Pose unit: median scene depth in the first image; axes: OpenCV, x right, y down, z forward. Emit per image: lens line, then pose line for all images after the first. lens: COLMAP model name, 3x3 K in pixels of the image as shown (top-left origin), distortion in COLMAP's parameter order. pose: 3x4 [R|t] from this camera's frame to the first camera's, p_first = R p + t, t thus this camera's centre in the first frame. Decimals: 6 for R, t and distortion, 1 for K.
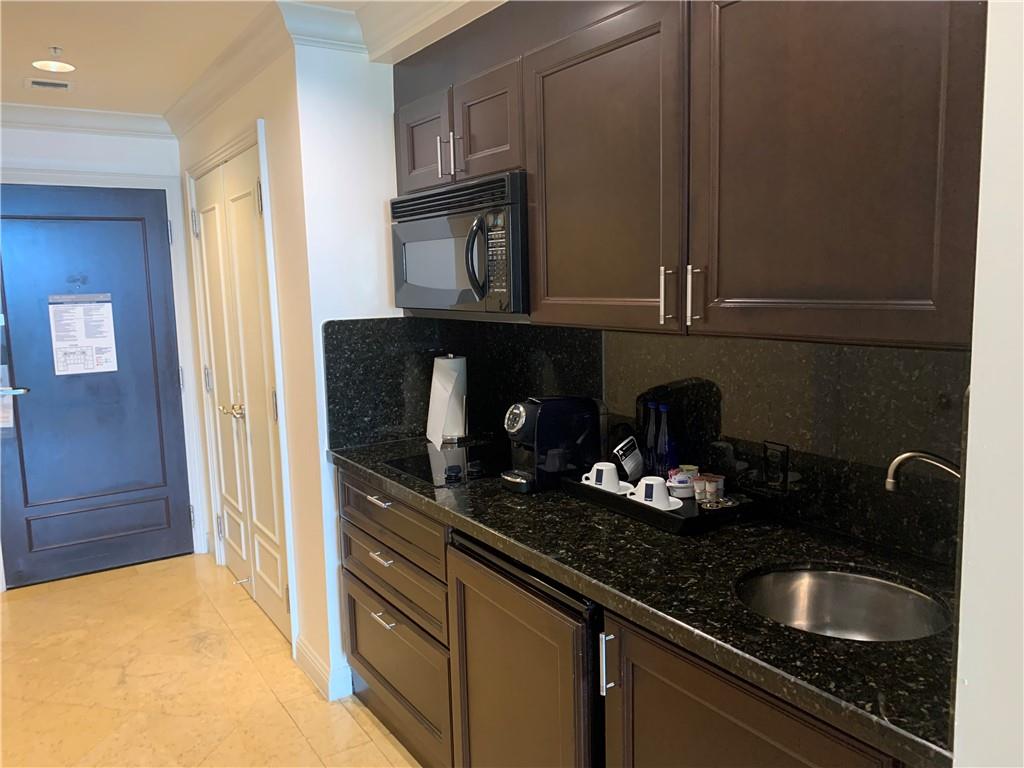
lens RADIAL K [[777.8, 0, 512.0], [0, 777.8, 384.0], [0, 0, 1]] dist [0.066643, -0.111185]
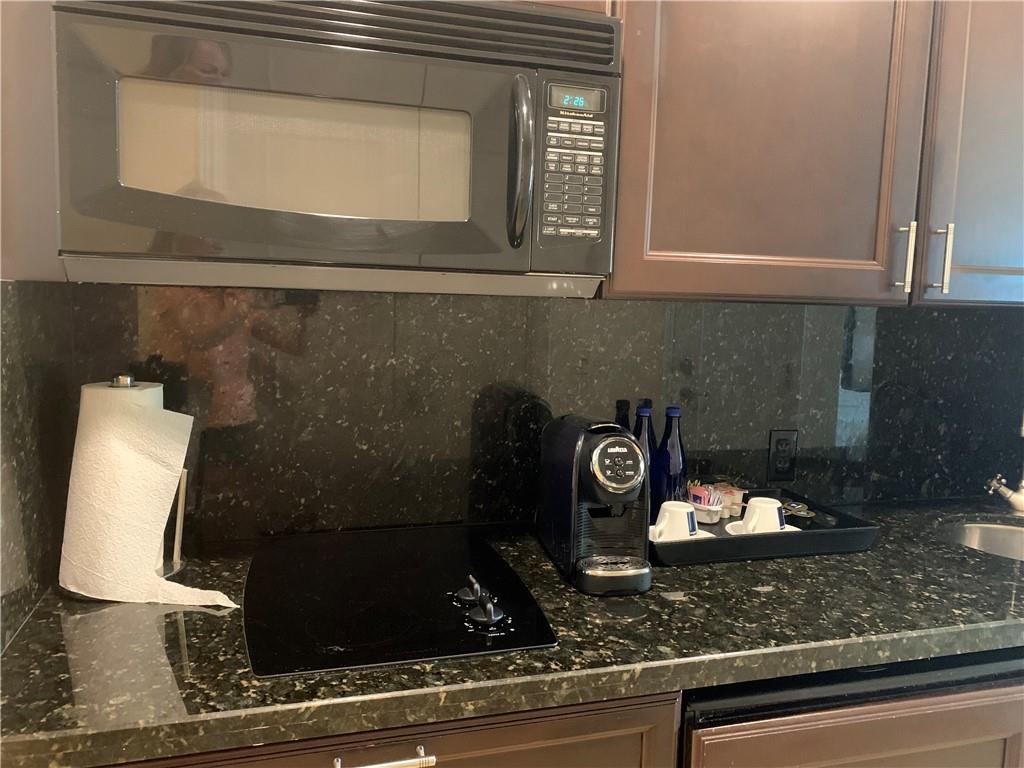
lens RADIAL K [[781.4, 0, 509.1], [0, 781.4, 373.1], [0, 0, 1]] dist [0.012702, -0.028279]
pose [[0.285266, -0.062180, 0.956429, -0.605150], [0.093916, 0.994905, 0.036670, -0.052889], [-0.953836, 0.079363, 0.289653, 0.993317]]
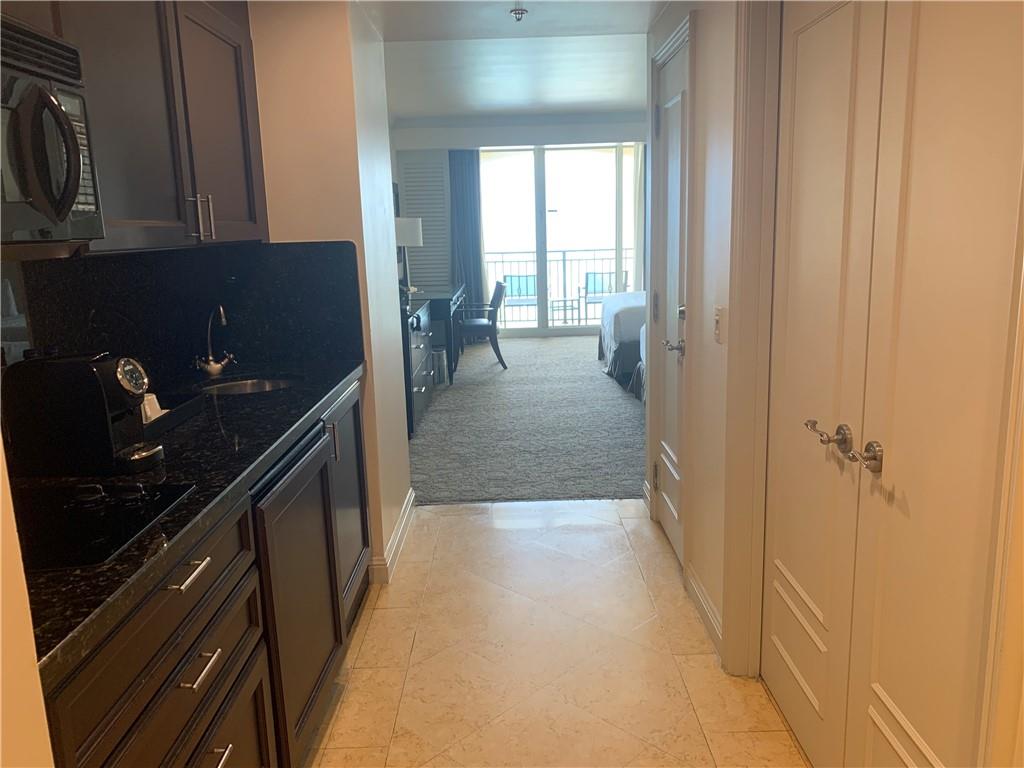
lens RADIAL K [[777.8, 0, 512.0], [0, 777.8, 384.0], [0, 0, 1]] dist [0.066643, -0.111185]
pose [[-0.841107, -0.055041, 0.538061, -1.040108], [0.125922, 0.947545, 0.293772, -0.248580], [-0.526007, 0.314847, -0.790056, 2.214310]]
